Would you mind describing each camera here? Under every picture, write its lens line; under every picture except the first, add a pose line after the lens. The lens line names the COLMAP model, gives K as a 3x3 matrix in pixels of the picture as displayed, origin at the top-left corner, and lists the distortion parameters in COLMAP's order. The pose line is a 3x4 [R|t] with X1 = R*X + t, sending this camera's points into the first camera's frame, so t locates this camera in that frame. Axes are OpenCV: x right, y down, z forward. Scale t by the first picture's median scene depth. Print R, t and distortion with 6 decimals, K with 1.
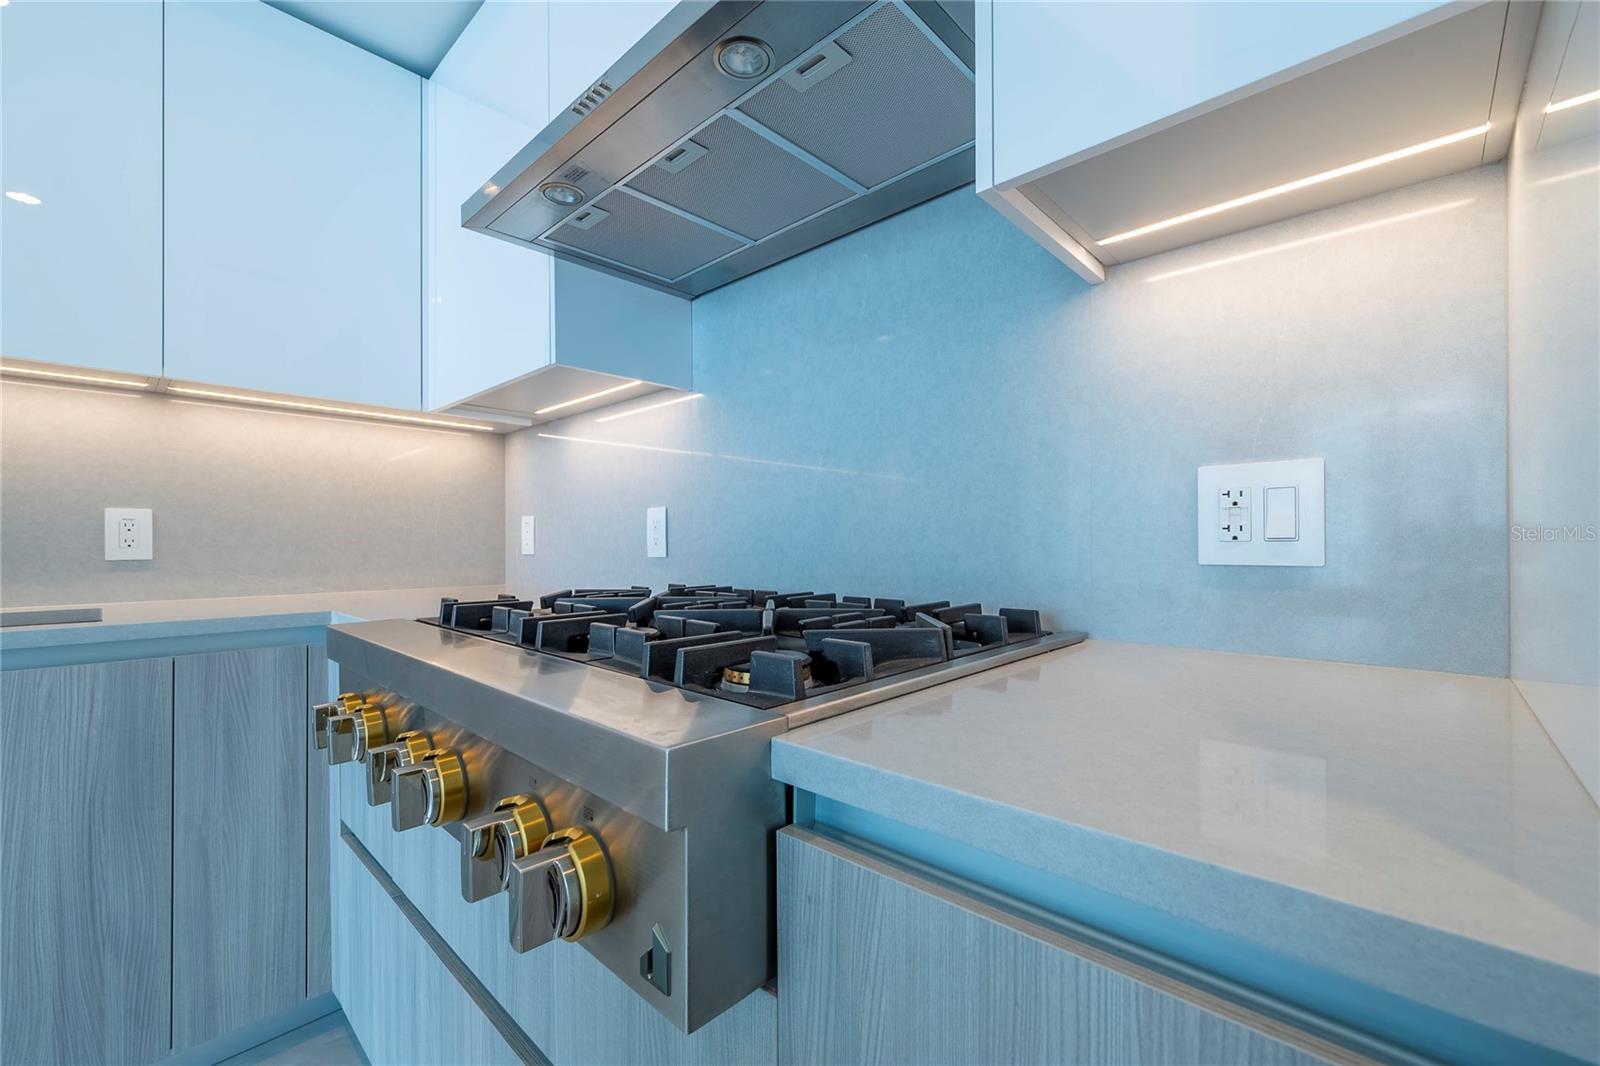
lens RADIAL K [[651.2, 0, 806.3], [0, 651.2, 540.1], [0, 0, 1]] dist [-0.001223, -0.000095]
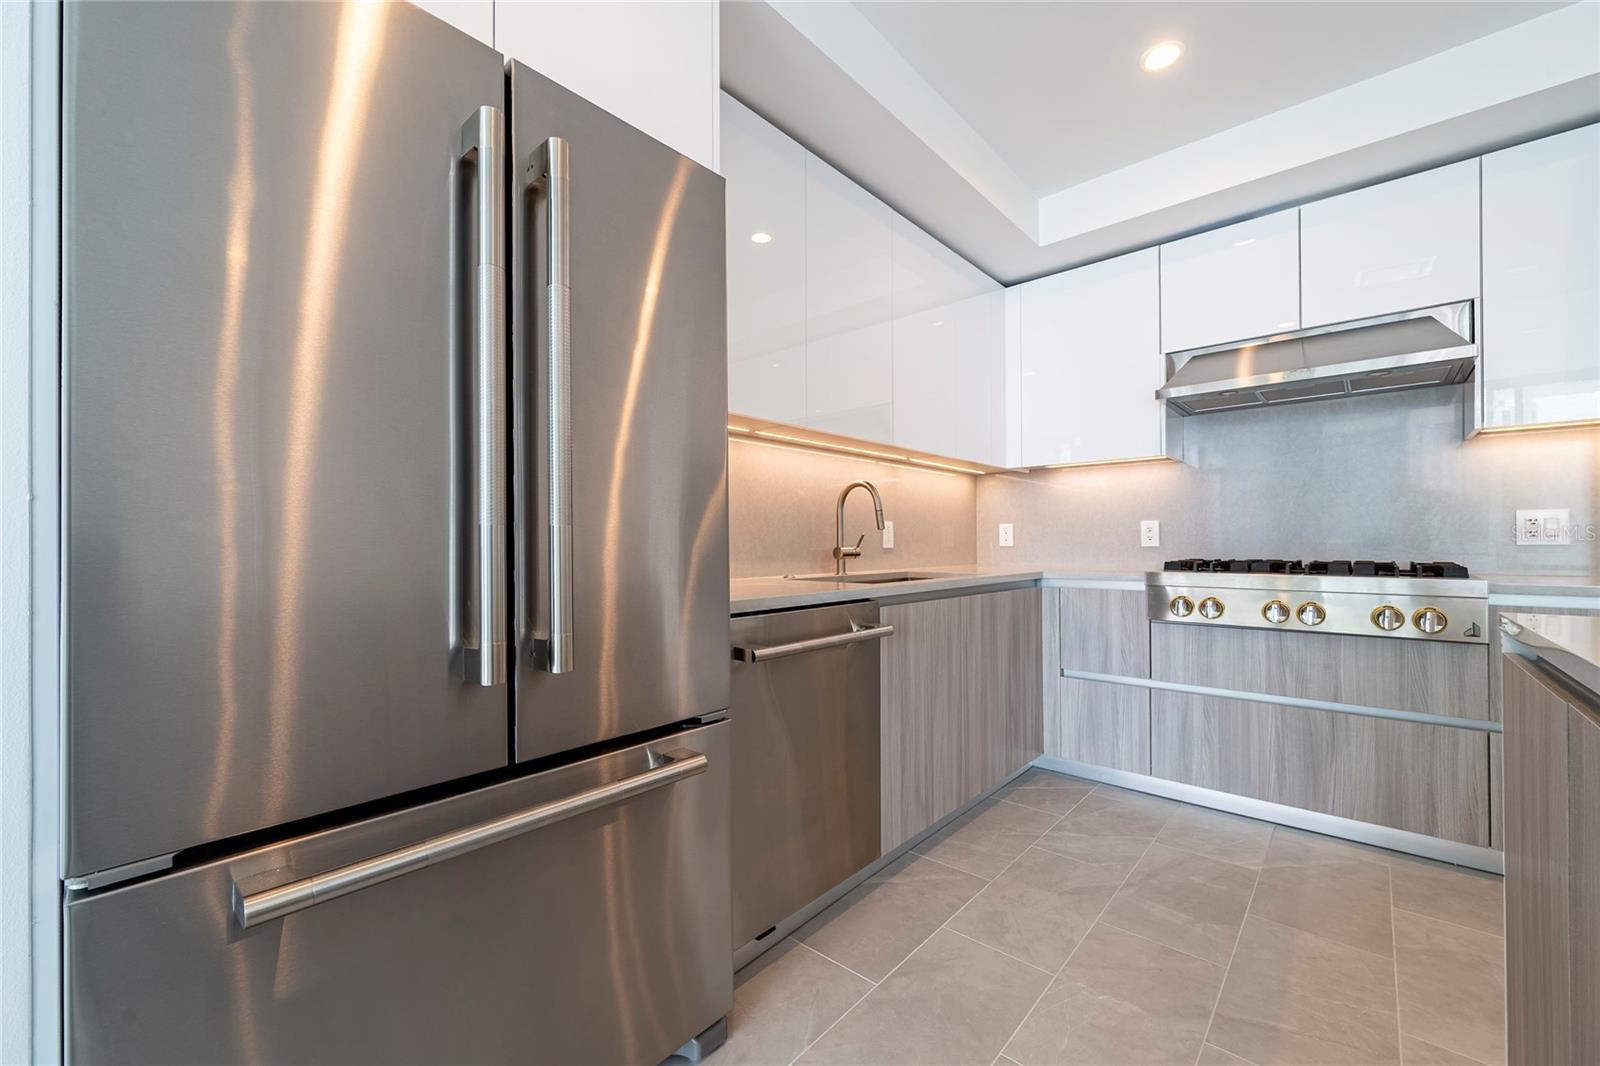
lens RADIAL K [[627.7, 0, 799.4], [0, 627.7, 541.6], [0, 0, 1]] dist [-0.001239, 0.000035]
pose [[0.999537, -0.001375, 0.030407, -1.777241], [0.001327, 0.999998, 0.001593, 0.009904], [-0.030410, -0.001552, 0.999536, -1.112381]]
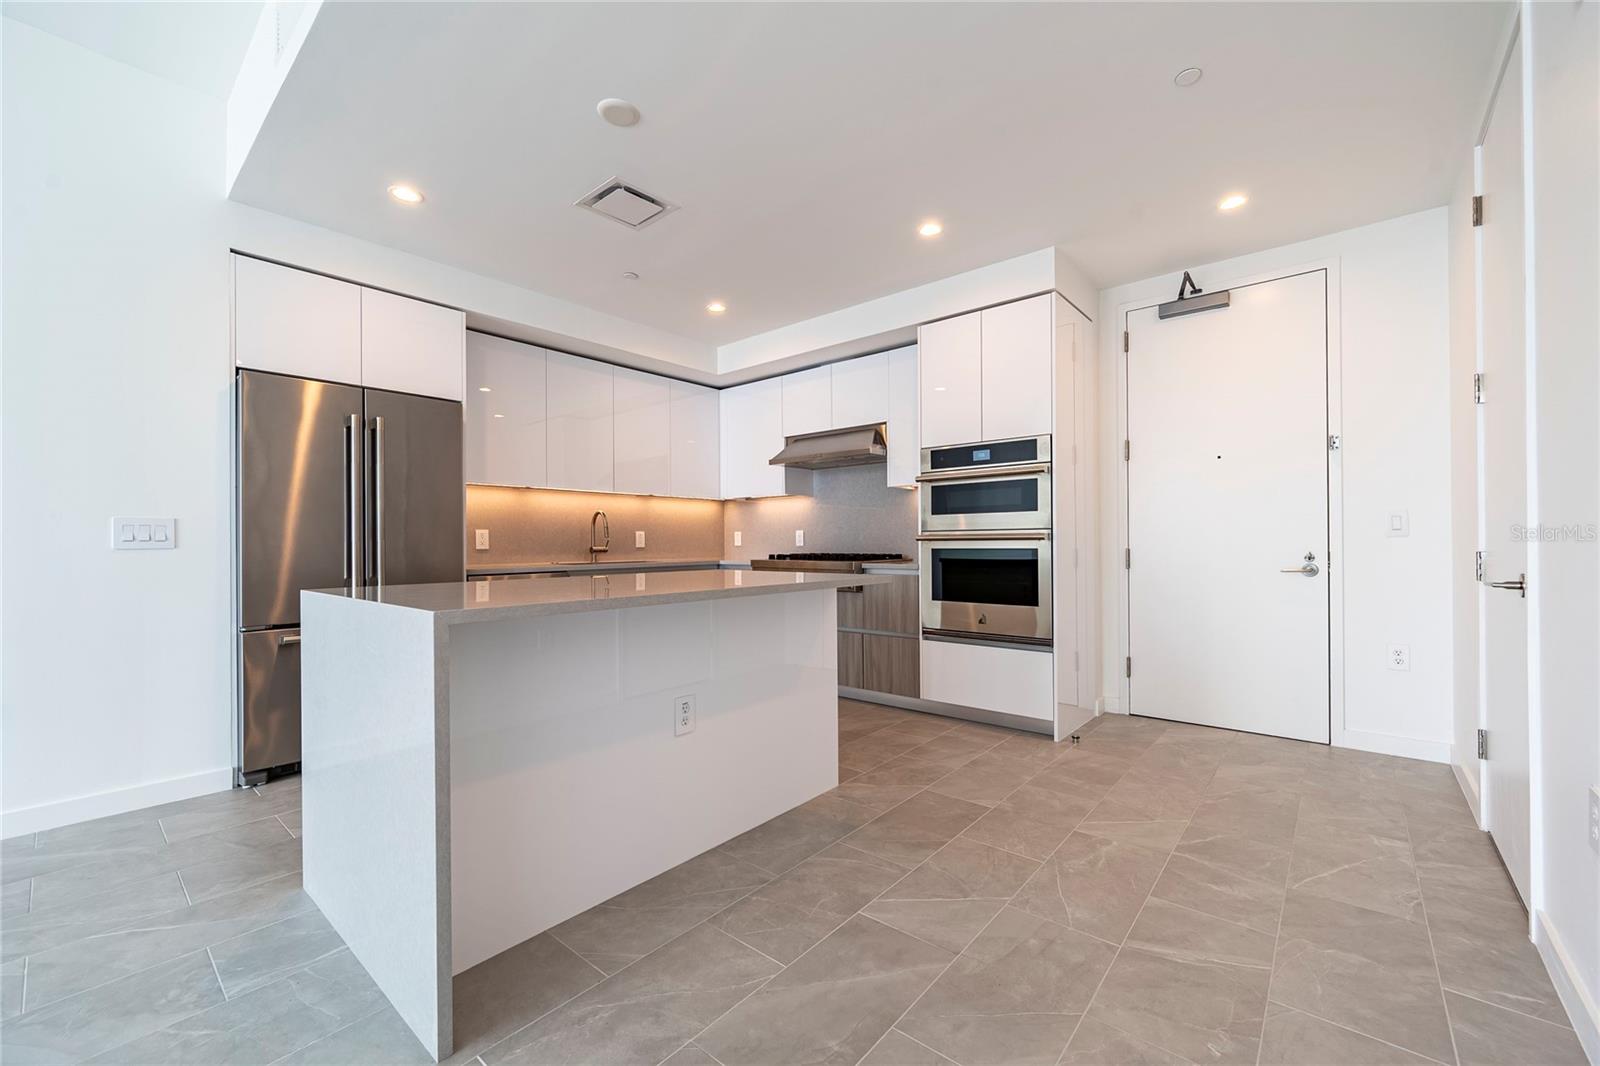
lens RADIAL K [[637.5, 0, 806.0], [0, 637.5, 541.9], [0, 0, 1]] dist [-0.002072, 0.000073]
pose [[0.998619, -0.003406, 0.052429, -0.490907], [0.003180, 0.999985, 0.004388, -0.011303], [-0.052444, -0.004215, 0.998615, -2.935887]]
